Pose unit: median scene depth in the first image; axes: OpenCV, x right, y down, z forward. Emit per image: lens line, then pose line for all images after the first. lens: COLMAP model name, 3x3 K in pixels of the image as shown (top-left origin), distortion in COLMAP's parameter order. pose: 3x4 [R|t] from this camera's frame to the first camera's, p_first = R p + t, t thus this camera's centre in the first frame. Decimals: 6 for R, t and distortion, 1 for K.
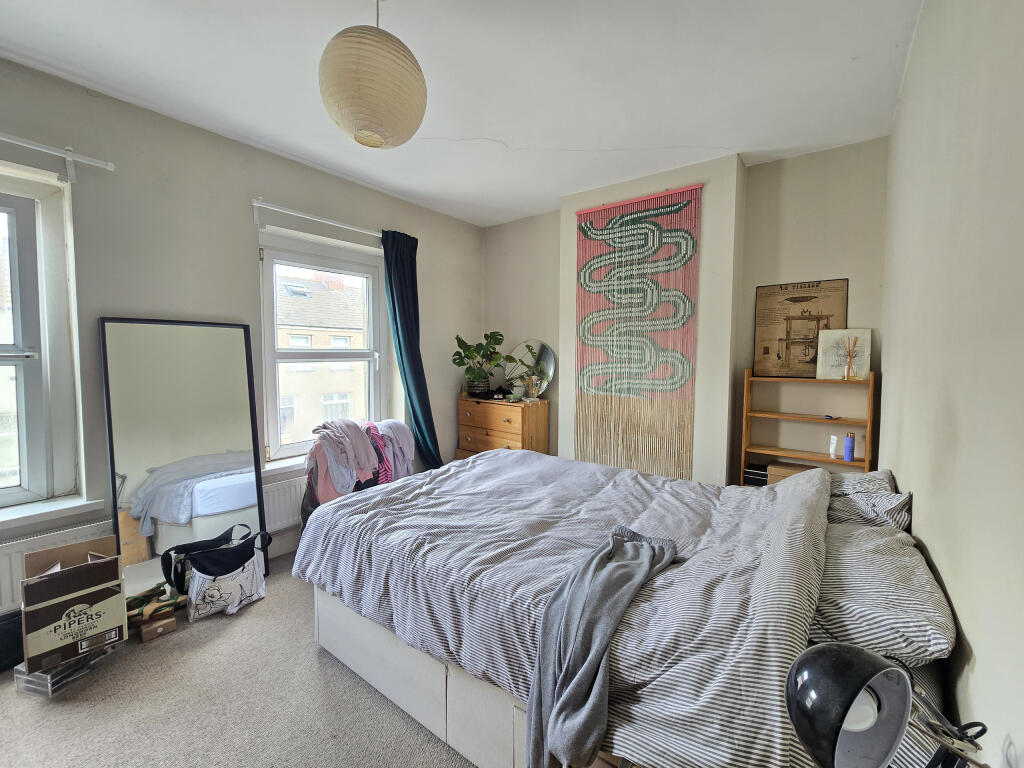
lens RADIAL K [[417.4, 0, 512.4], [0, 417.4, 378.9], [0, 0, 1]] dist [-0.014787, -0.000018]
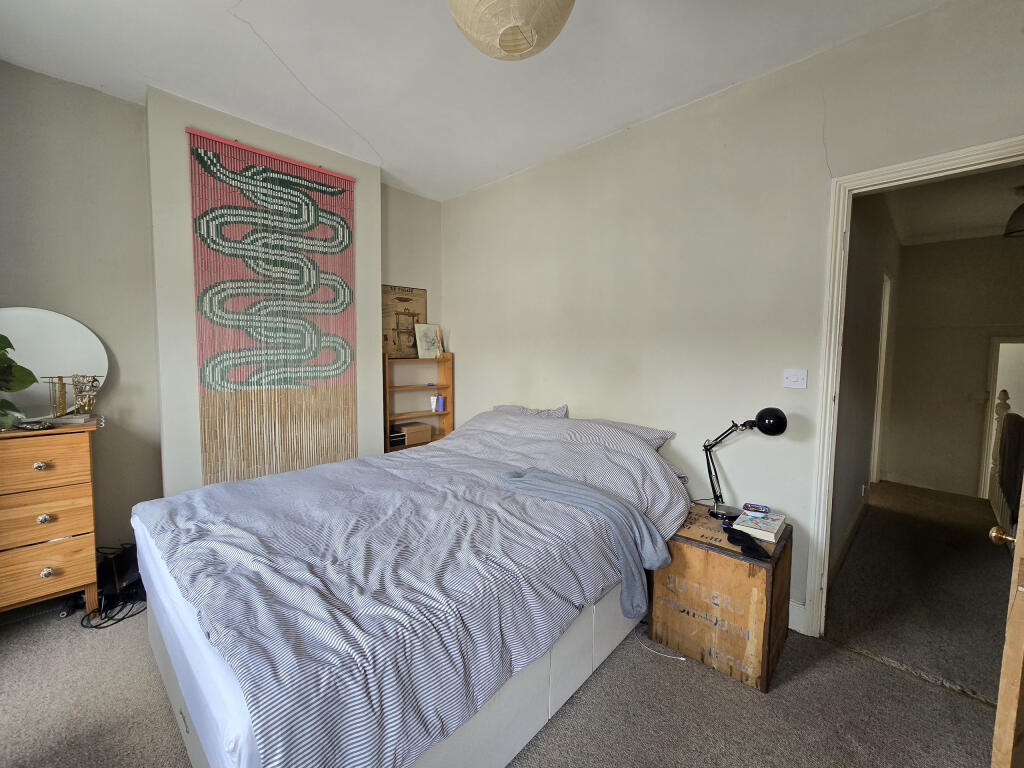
lens RADIAL K [[417.4, 0, 511.5], [0, 417.4, 380.6], [0, 0, 1]] dist [-0.014787, -0.000018]
pose [[0.091744, -0.078424, 0.992690, -0.578869], [0.054166, 0.995811, 0.073664, -0.011905], [-0.994308, 0.047011, 0.095607, 0.501165]]
